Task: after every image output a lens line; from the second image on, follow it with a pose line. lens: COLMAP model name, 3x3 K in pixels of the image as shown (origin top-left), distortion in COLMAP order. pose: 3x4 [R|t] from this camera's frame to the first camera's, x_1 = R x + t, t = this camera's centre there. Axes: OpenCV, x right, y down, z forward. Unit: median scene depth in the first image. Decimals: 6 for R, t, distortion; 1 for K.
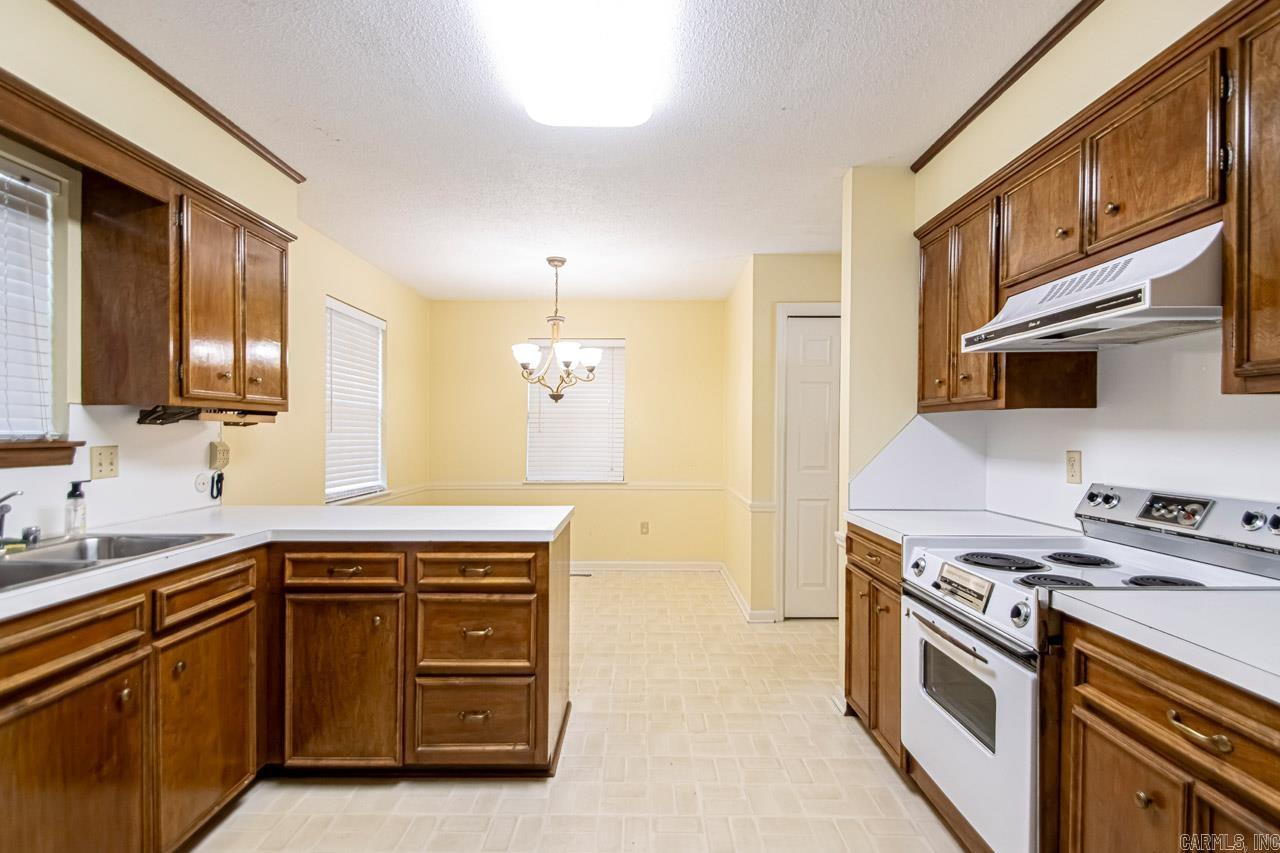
lens RADIAL K [[613.4, 0, 629.0], [0, 613.4, 436.5], [0, 0, 1]] dist [0.035323, -0.025097]
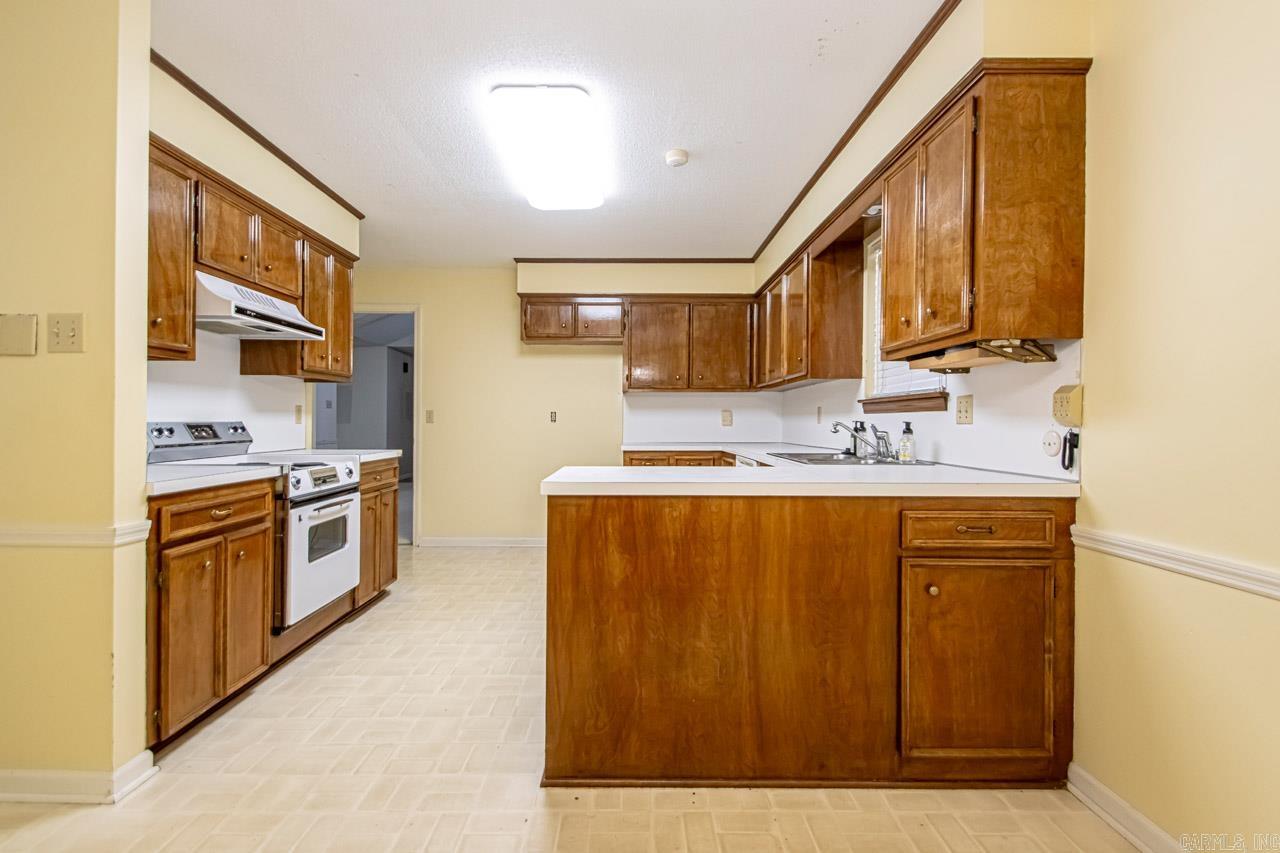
lens RADIAL K [[600.7, 0, 606.9], [0, 600.7, 418.5], [0, 0, 1]] dist [0.017115, 0.000025]
pose [[-0.999758, -0.004589, 0.021493, -0.226005], [-0.004485, 0.999978, 0.004861, 0.055022], [-0.021515, 0.004763, -0.999757, 2.129950]]
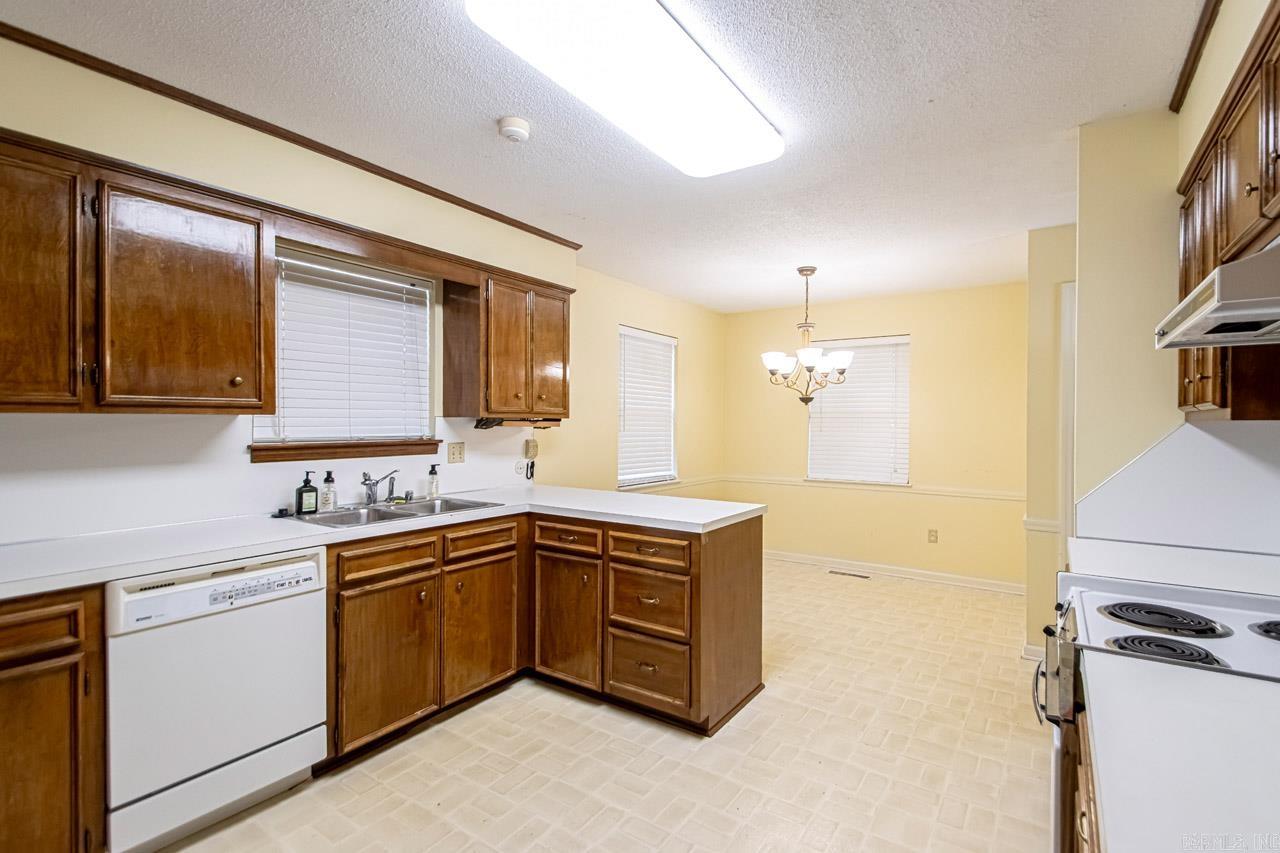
lens RADIAL K [[599.4, 0, 640.0], [0, 599.4, 426.5], [0, 0, 1]] dist [0.016060, -0.000098]
pose [[0.825841, 0.007545, -0.563853, 0.417992], [-0.009130, 0.999958, 0.000008, -0.030658], [0.563829, 0.005141, 0.825875, -0.005433]]
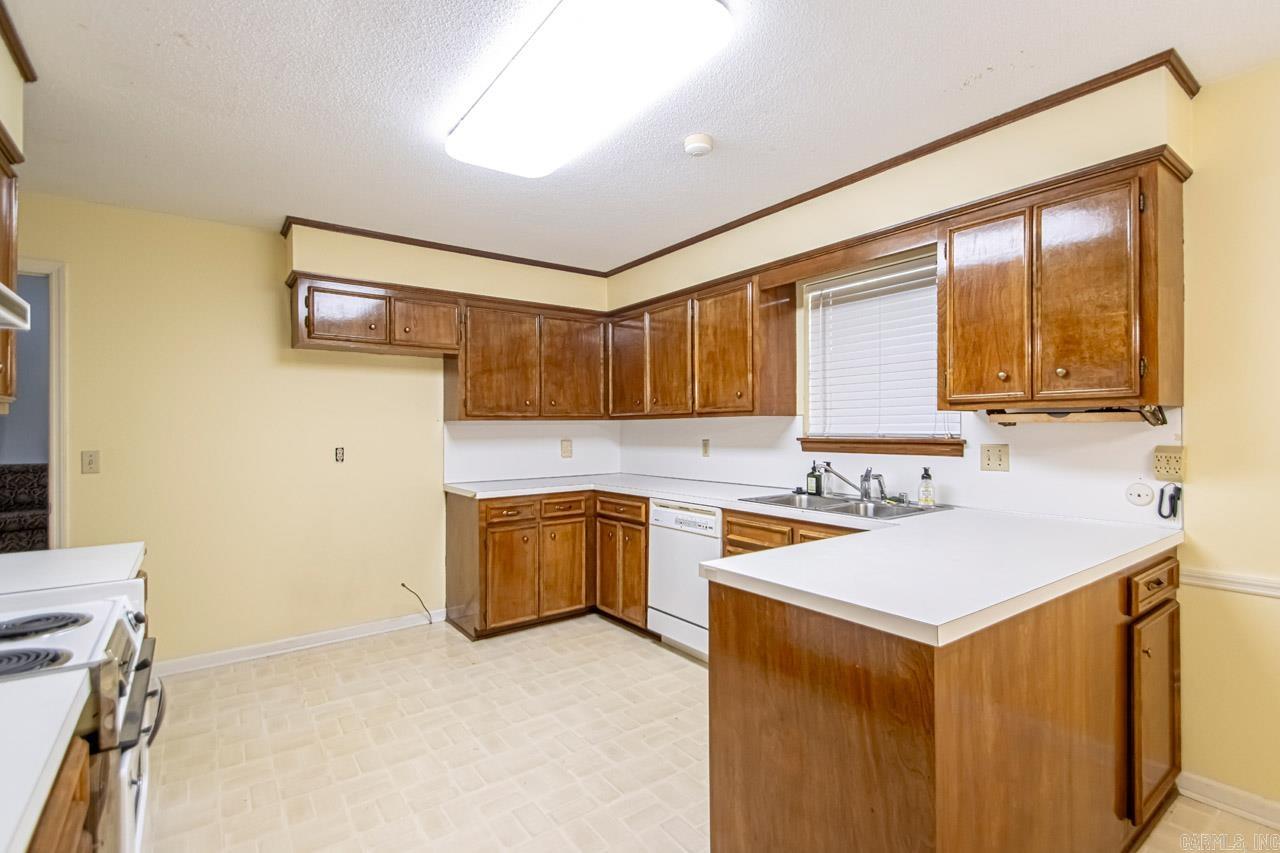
lens RADIAL K [[599.4, 0, 640.0], [0, 599.4, 426.5], [0, 0, 1]] dist [0.016060, -0.000098]
pose [[-0.799333, 0.007328, -0.600844, 0.420085], [0.003843, 0.999968, 0.007082, -0.030939], [0.600876, 0.003352, -0.799335, 1.544940]]
